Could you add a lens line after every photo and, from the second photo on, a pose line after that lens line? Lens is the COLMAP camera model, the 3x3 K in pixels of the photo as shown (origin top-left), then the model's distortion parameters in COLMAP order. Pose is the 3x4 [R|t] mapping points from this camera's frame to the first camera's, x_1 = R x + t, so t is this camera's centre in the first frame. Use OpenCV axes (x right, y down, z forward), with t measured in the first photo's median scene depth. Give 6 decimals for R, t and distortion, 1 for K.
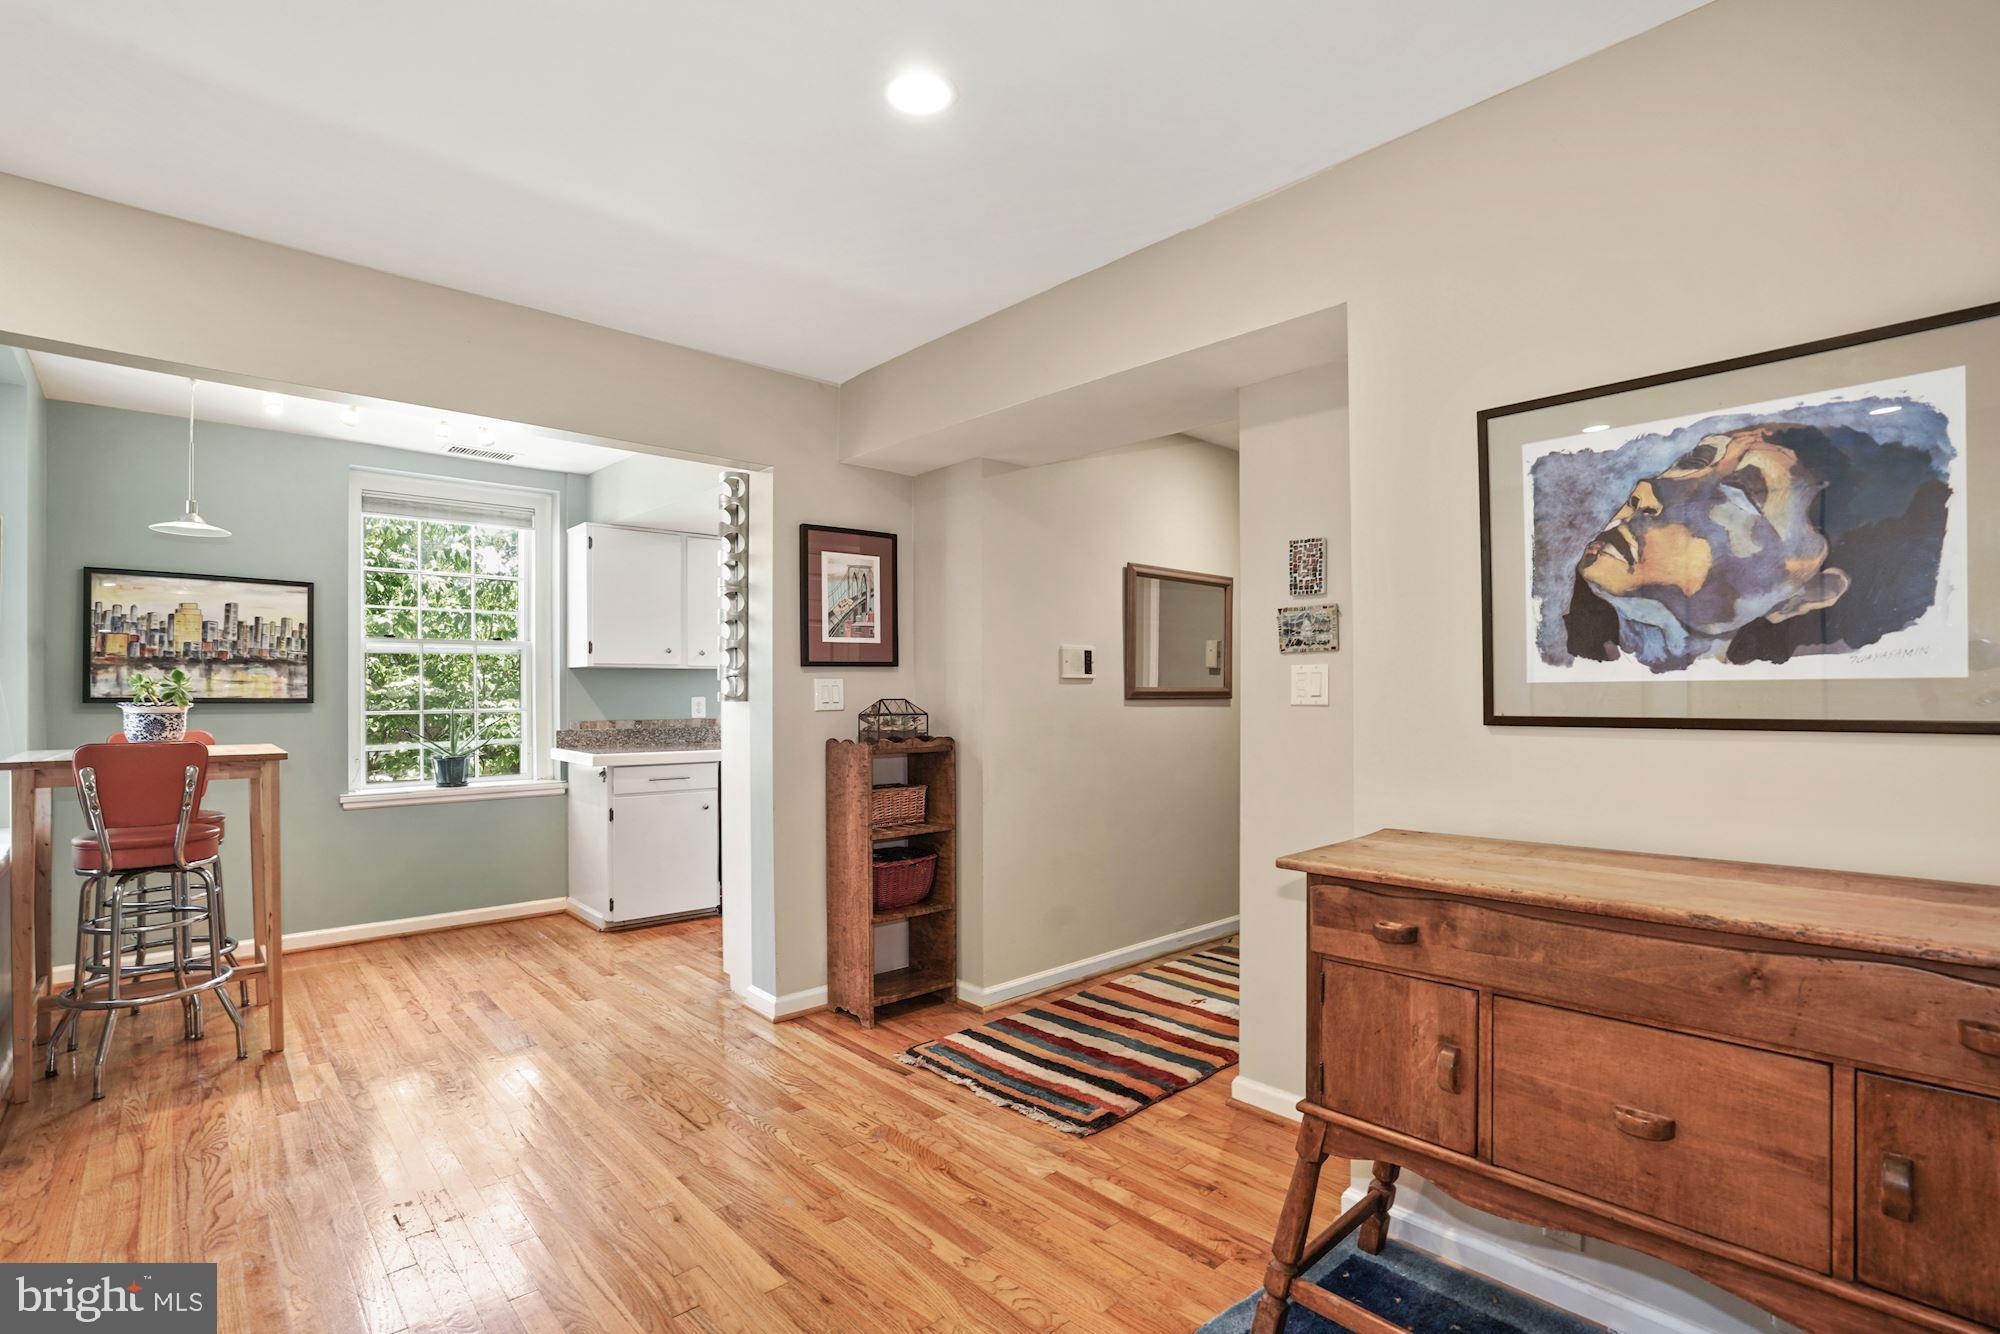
lens RADIAL K [[917.6, 0, 1001.3], [0, 917.6, 692.9], [0, 0, 1]] dist [-0.055243, 0.014035]
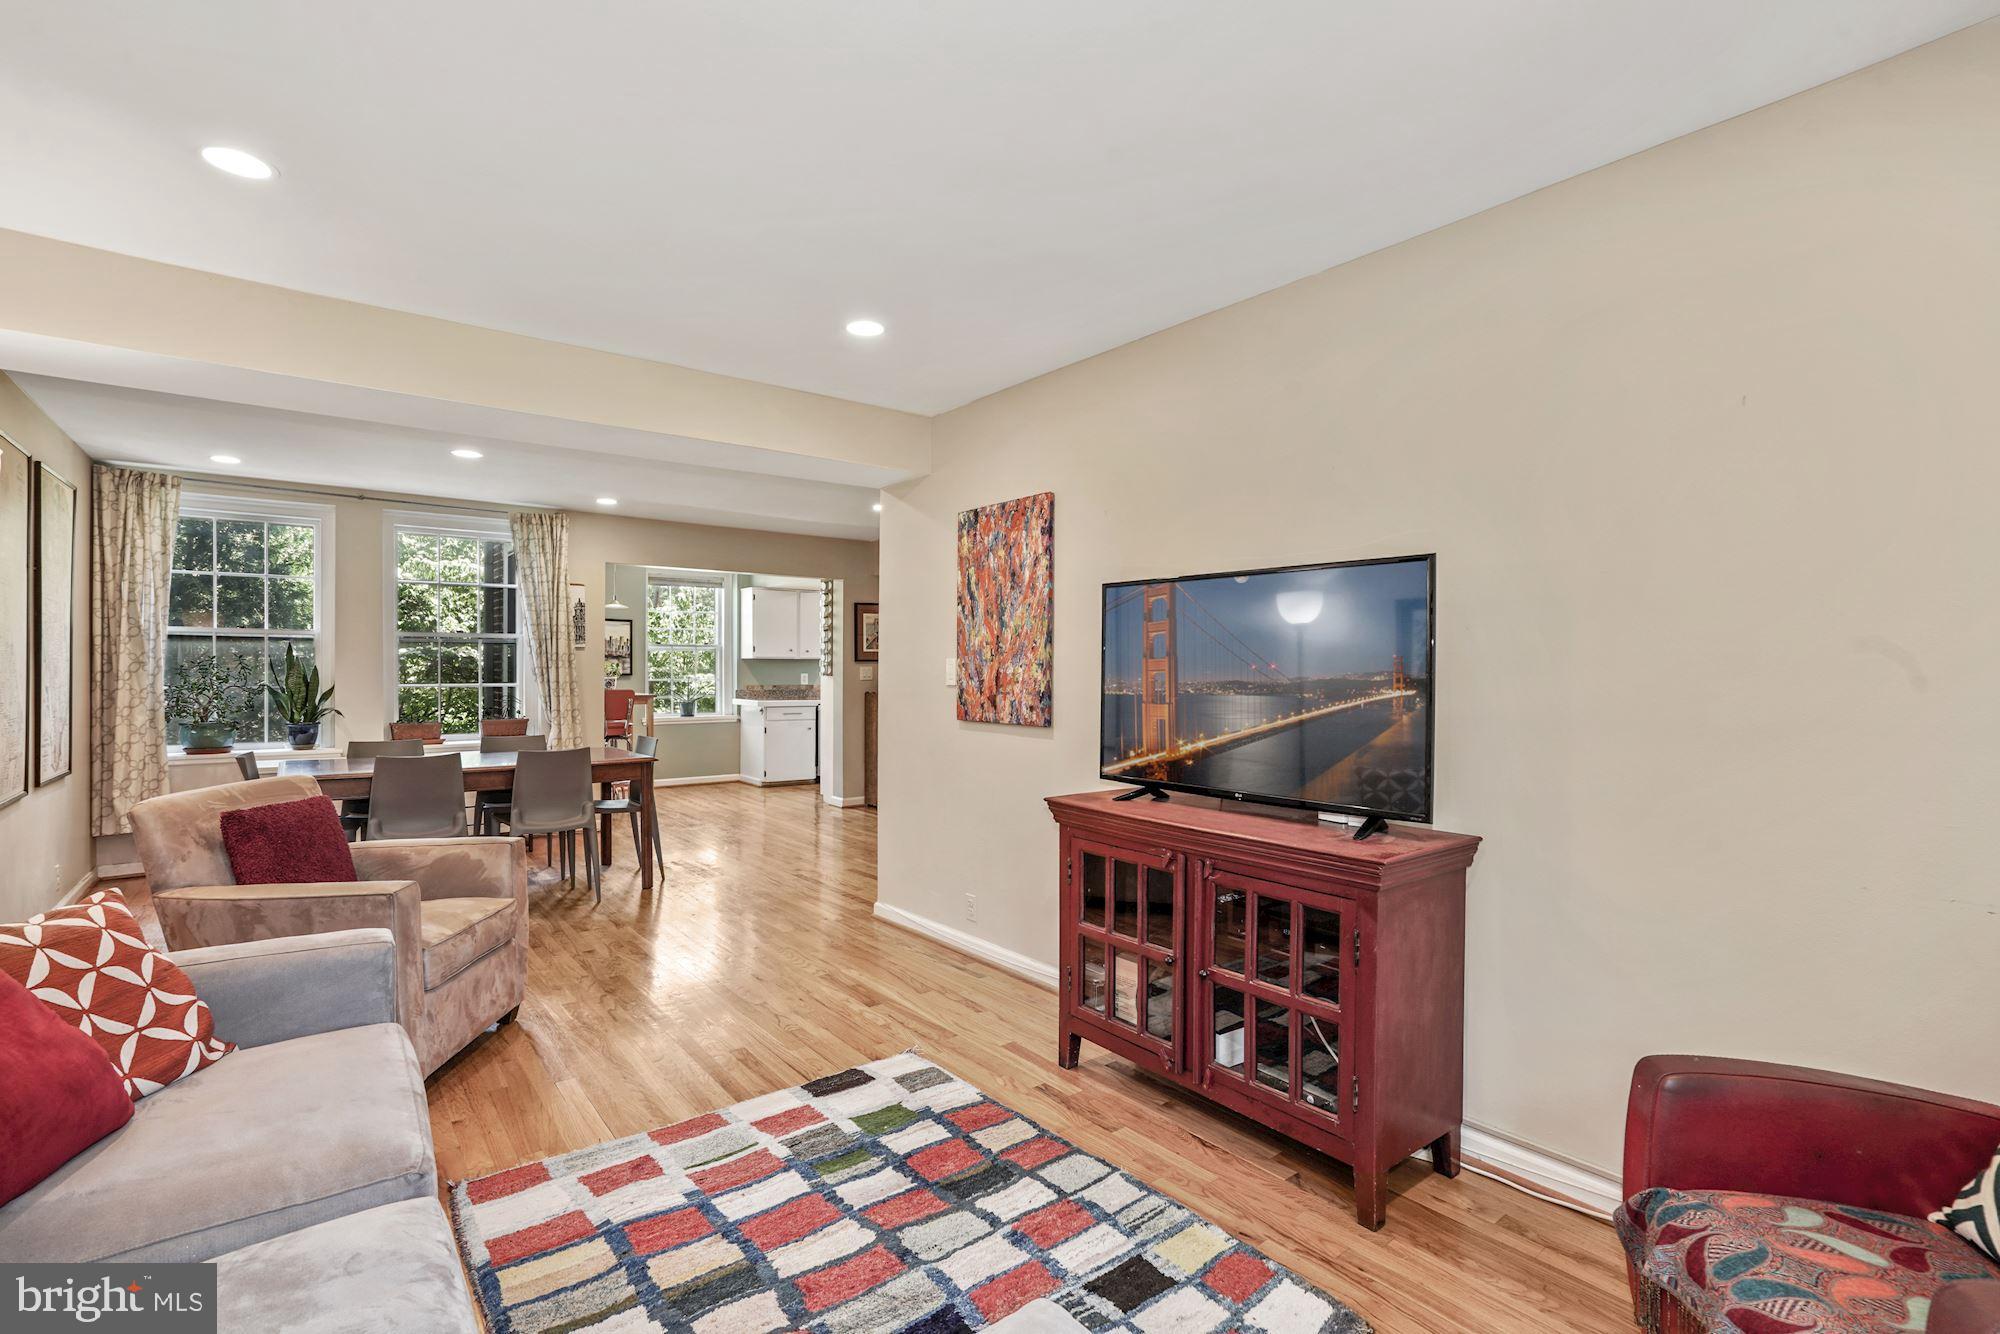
lens RADIAL K [[917.6, 0, 979.3], [0, 917.6, 665.0], [0, 0, 1]] dist [-0.055243, 0.014035]
pose [[0.995754, 0.006363, -0.091837, 0.326950], [-0.007036, 0.999951, -0.007005, -0.004430], [0.091788, 0.007621, 0.995749, -1.360387]]
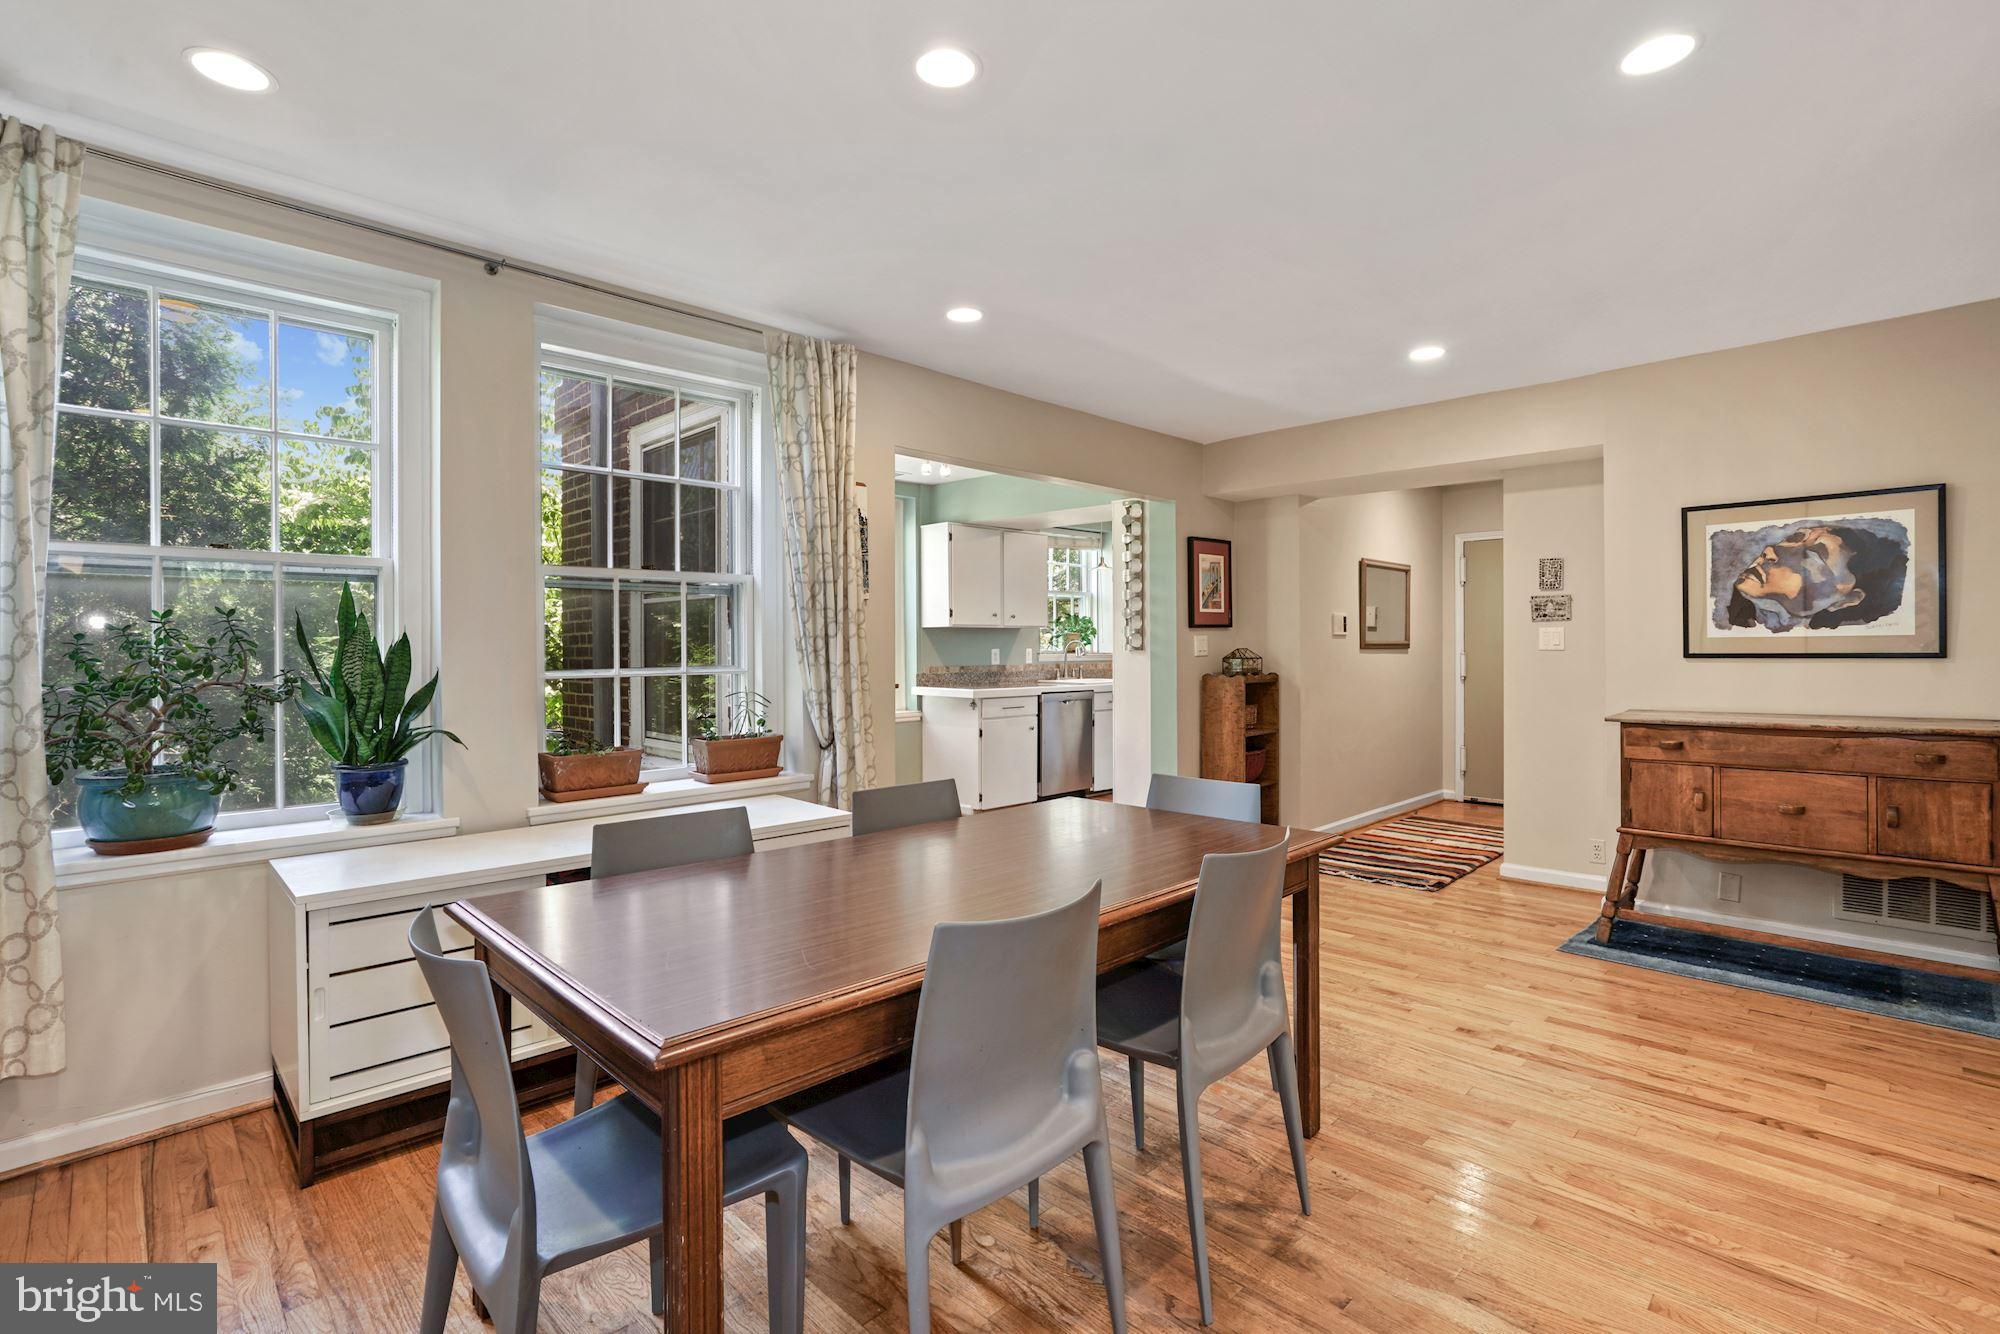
lens RADIAL K [[917.6, 0, 956.8], [0, 917.6, 649.7], [0, 0, 1]] dist [-0.055243, 0.014035]
pose [[0.999955, -0.000935, 0.009424, -0.618962], [0.000928, 0.999999, 0.000727, 0.007211], [-0.009425, -0.000718, 0.999955, -0.551274]]
